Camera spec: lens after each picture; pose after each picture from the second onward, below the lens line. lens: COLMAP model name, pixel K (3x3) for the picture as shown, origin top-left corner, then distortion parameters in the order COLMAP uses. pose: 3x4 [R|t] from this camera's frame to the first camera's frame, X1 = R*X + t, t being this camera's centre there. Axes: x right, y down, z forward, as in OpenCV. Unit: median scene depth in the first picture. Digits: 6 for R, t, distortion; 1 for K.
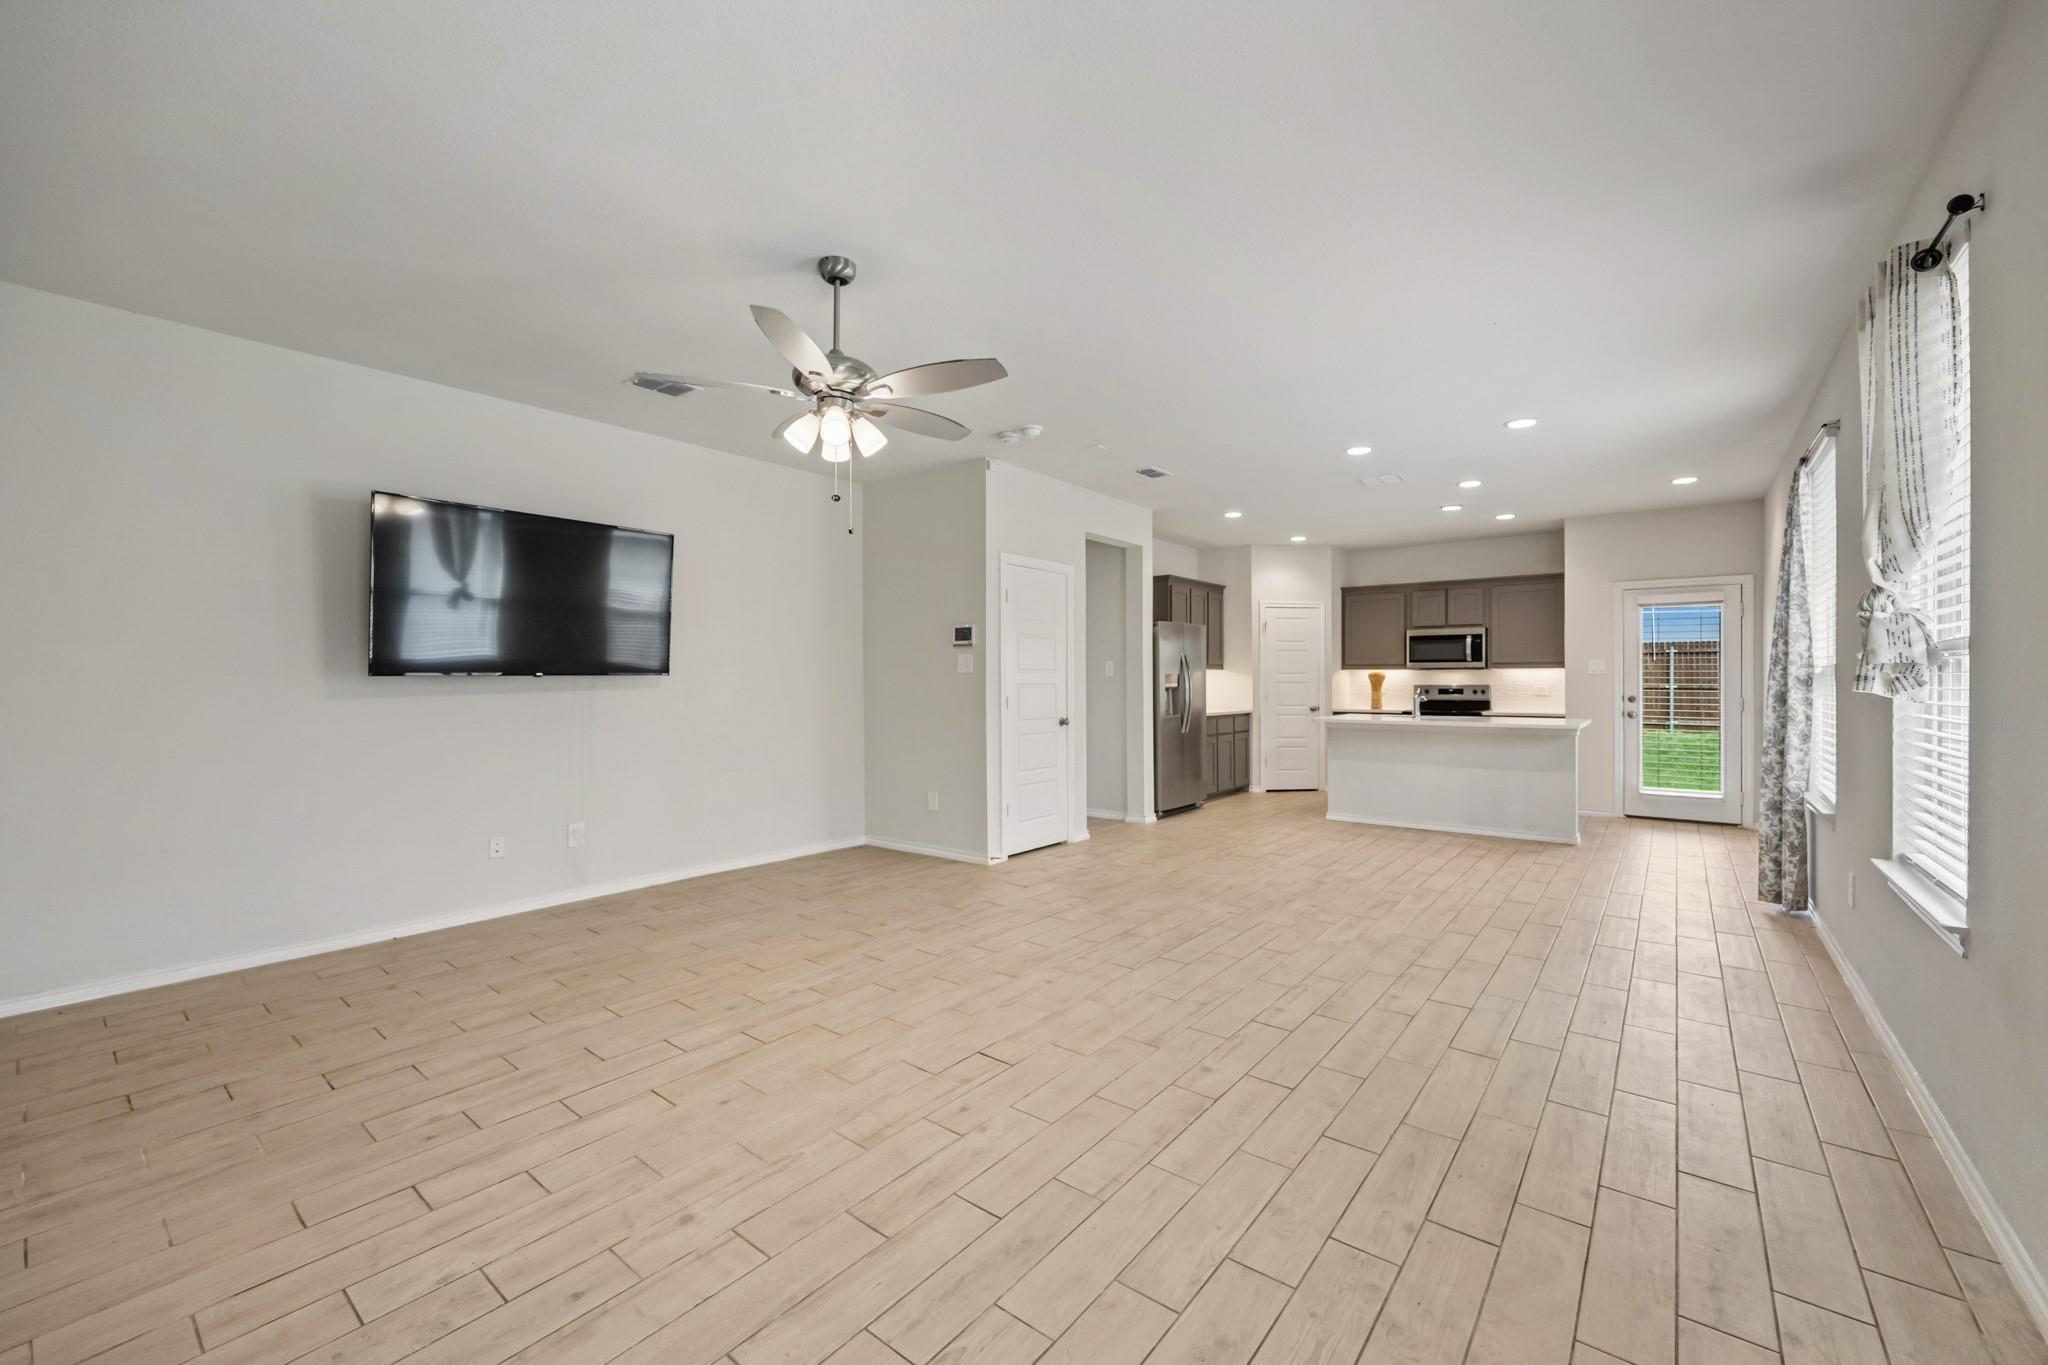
lens RADIAL K [[822.7, 0, 1029.0], [0, 822.7, 681.3], [0, 0, 1]] dist [-0.010596, 0.001121]
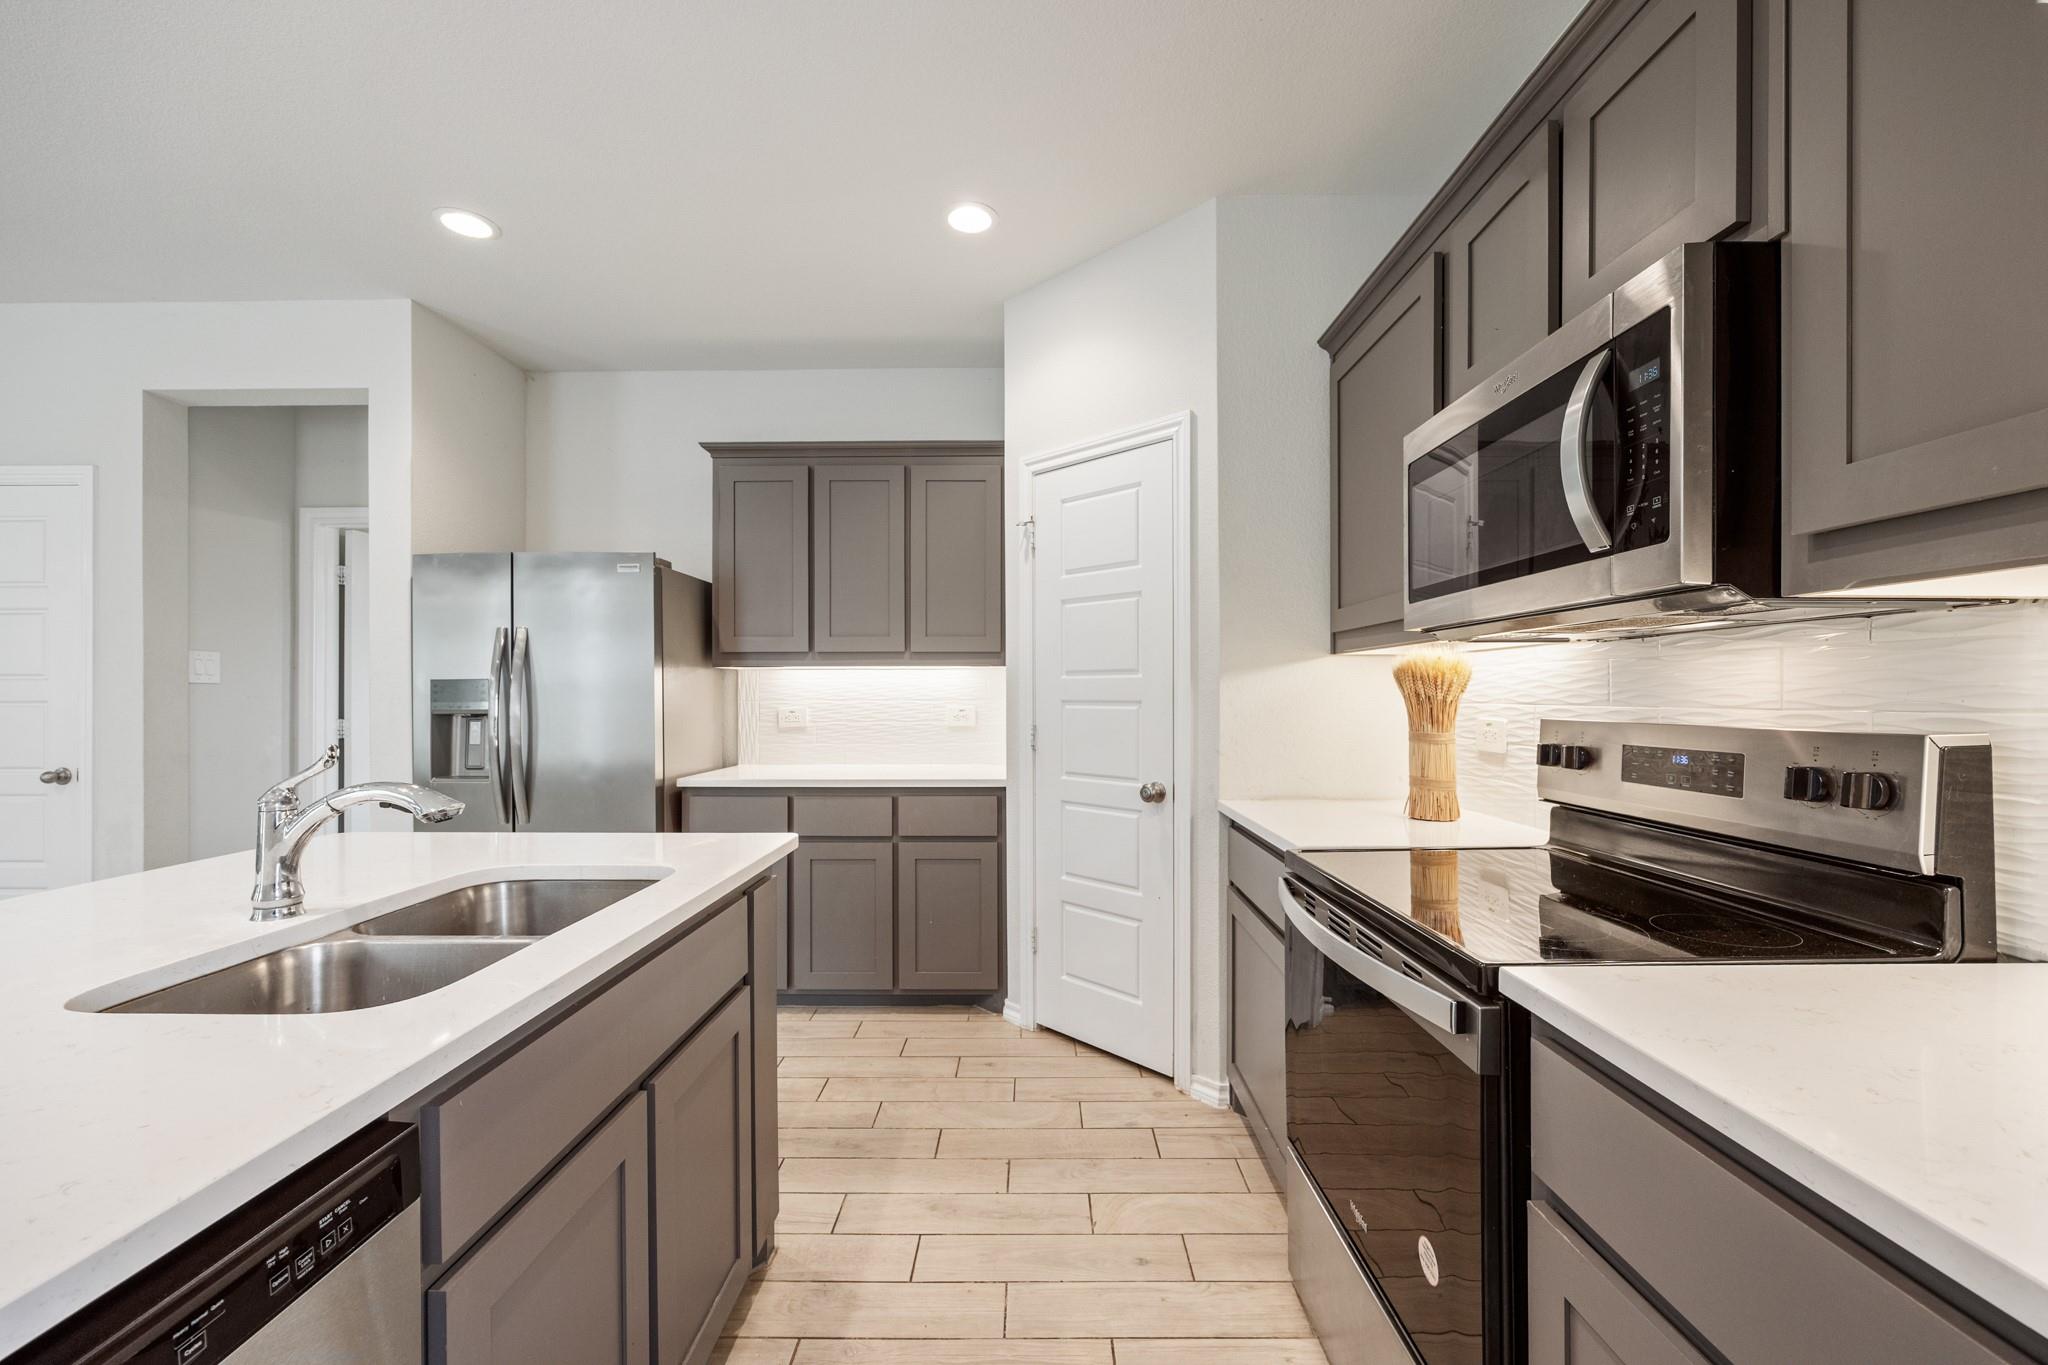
lens RADIAL K [[823.0, 0, 1025.3], [0, 823.0, 694.1], [0, 0, 1]] dist [-0.012034, 0.000004]
pose [[0.616516, 0.001081, -0.787341, 1.096527], [-0.000323, 0.999999, 0.001120, -0.003145], [0.787342, -0.000436, 0.616516, 1.587994]]
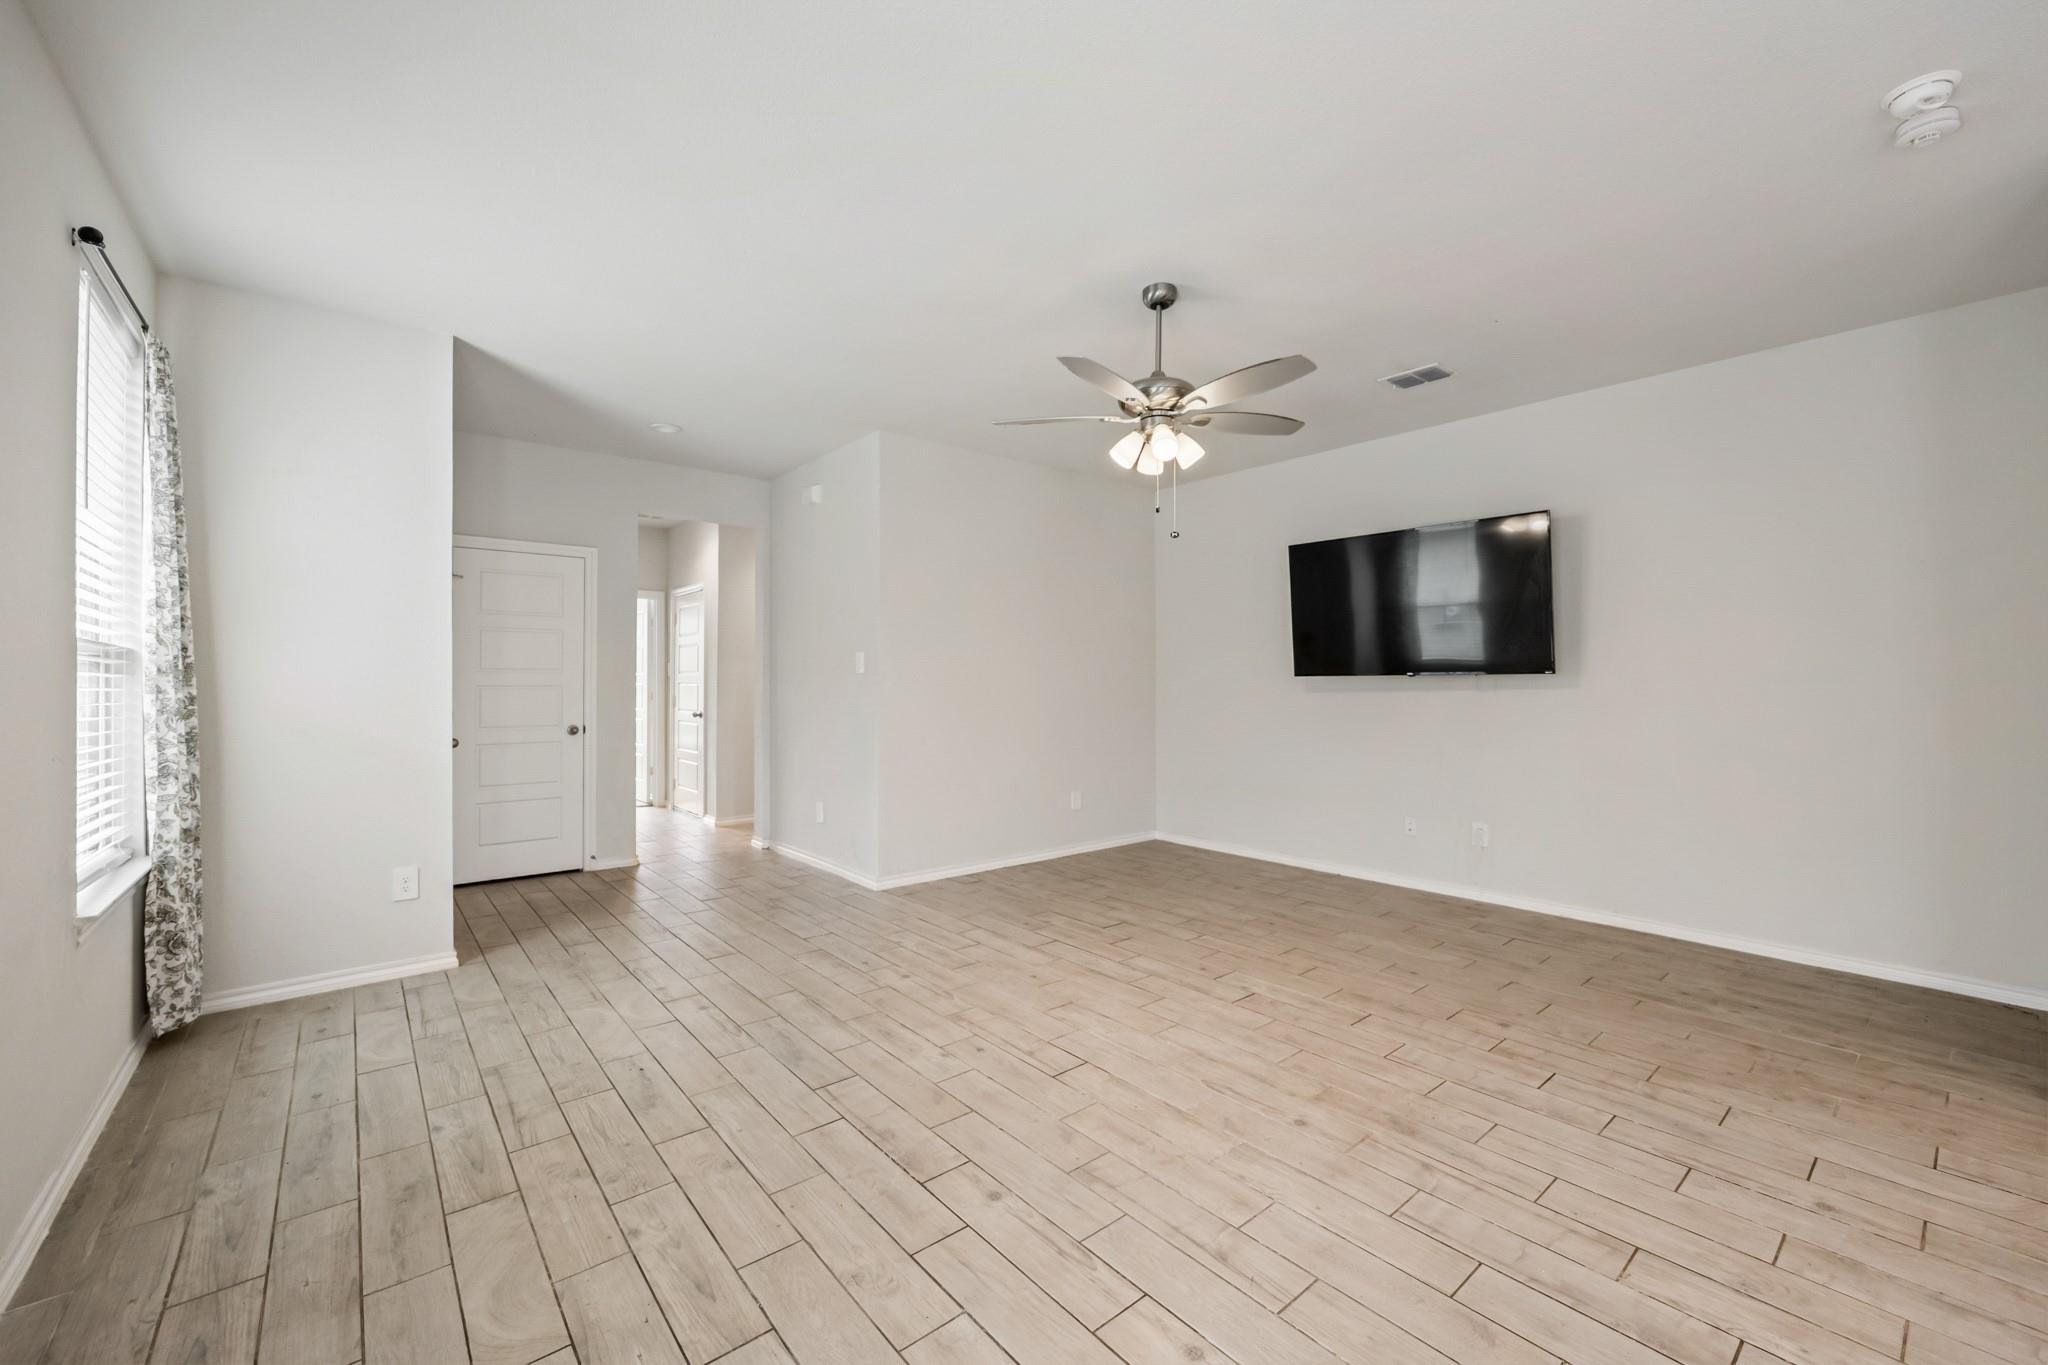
lens RADIAL K [[822.7, 0, 1029.0], [0, 822.7, 681.3], [0, 0, 1]] dist [-0.010596, 0.001121]
pose [[-0.204517, 0.002568, -0.978860, 0.550401], [0.000078, 0.999997, 0.002608, -0.001661], [0.978863, 0.000457, -0.204516, 0.688260]]
